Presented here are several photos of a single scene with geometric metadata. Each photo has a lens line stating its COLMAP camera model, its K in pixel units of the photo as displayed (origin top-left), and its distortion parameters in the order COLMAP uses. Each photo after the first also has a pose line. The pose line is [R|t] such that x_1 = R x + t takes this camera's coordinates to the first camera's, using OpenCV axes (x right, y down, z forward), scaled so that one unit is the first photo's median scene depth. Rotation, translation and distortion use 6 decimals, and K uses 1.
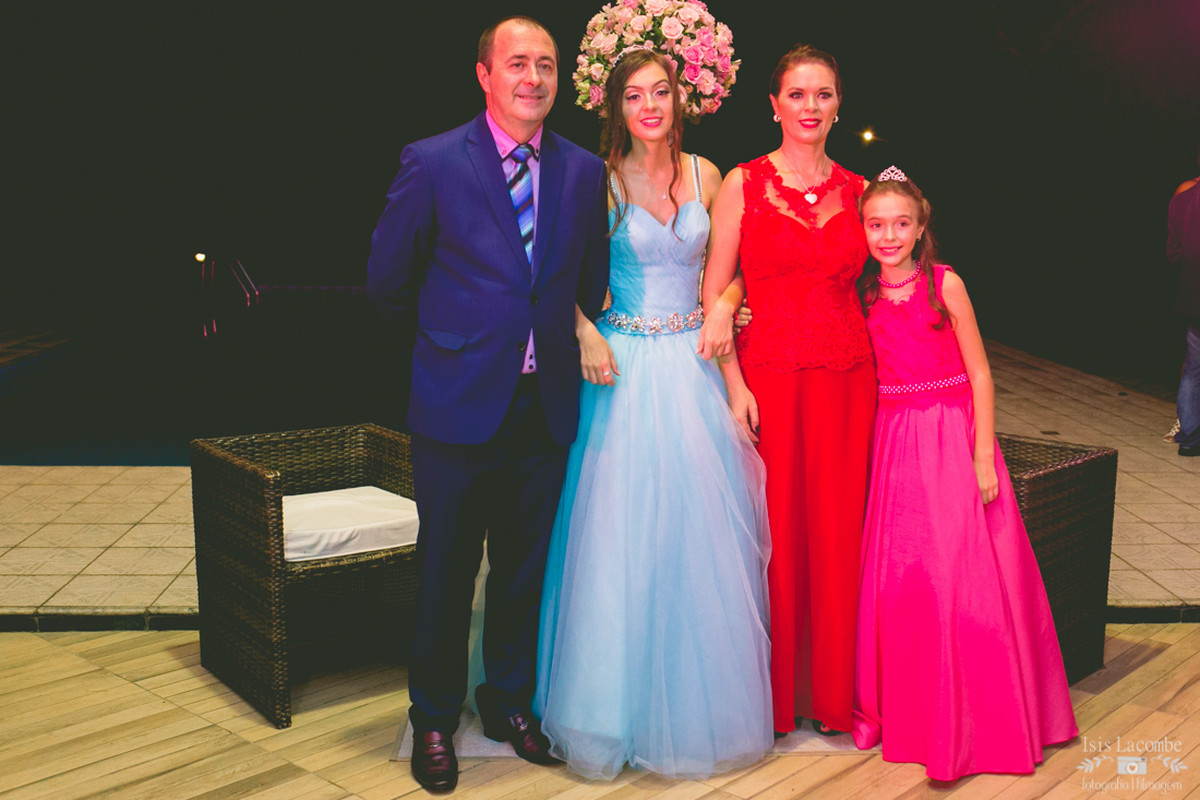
lens RADIAL K [[1404.5, 0, 673.1], [0, 1404.5, 403.8], [0, 0, 1]] dist [-0.012074, 0.014989]
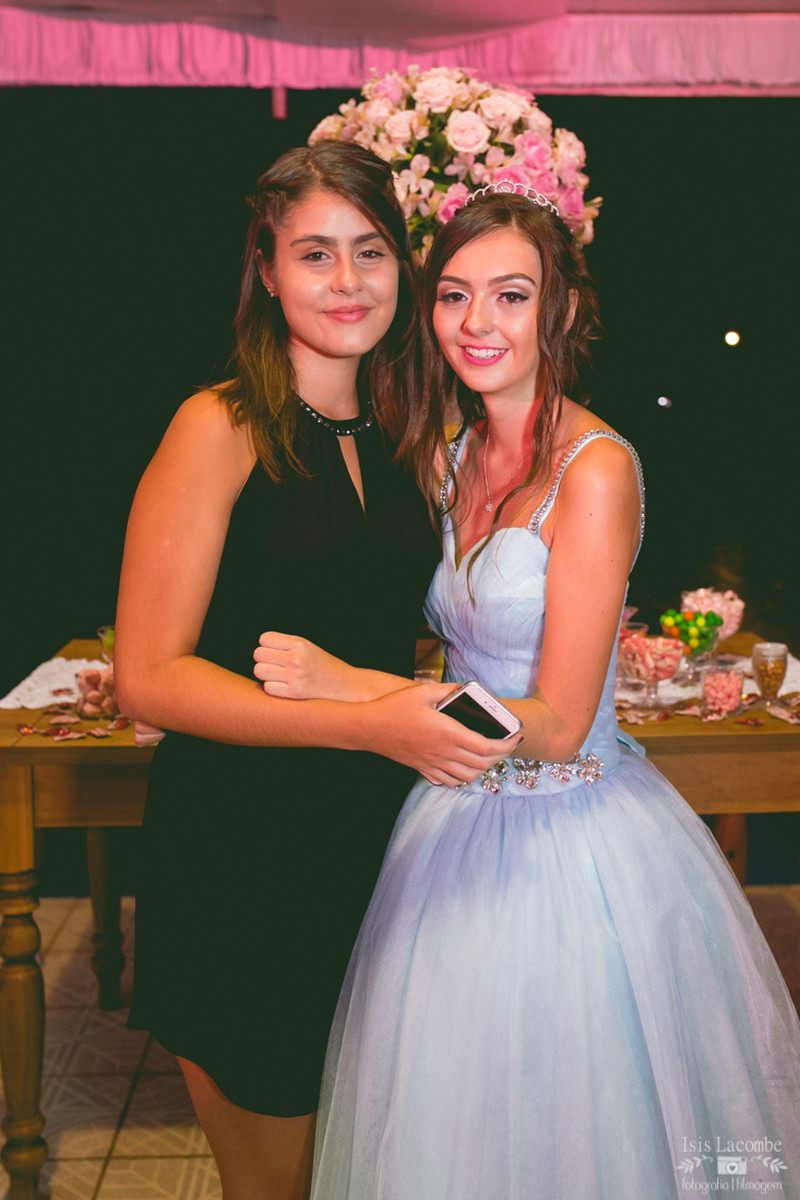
lens RADIAL K [[1502.5, 0, 468.2], [0, 1502.5, 521.8], [0, 0, 1]] dist [-0.018143, 0.017071]
pose [[0.999538, -0.015542, -0.026138, 0.011403], [0.013683, 0.997463, -0.069861, -0.088871], [0.027157, 0.069471, 0.997214, 0.465092]]
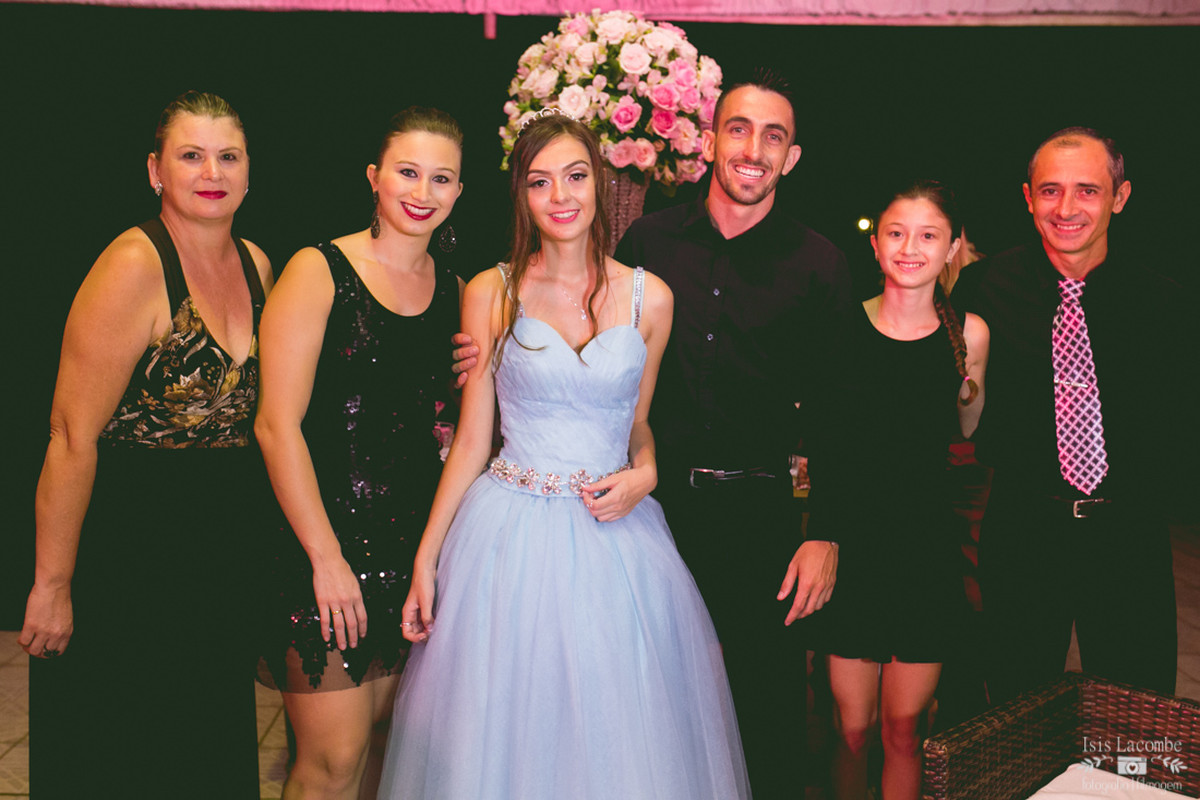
lens RADIAL K [[1300.4, 0, 591.0], [0, 1300.4, 367.4], [0, 0, 1]] dist [-0.017688, 0.023130]
pose [[0.998057, 0.005248, -0.062091, 0.018381], [-0.010229, 0.996729, -0.080170, -0.062289], [0.061467, 0.080650, 0.994845, 0.364684]]
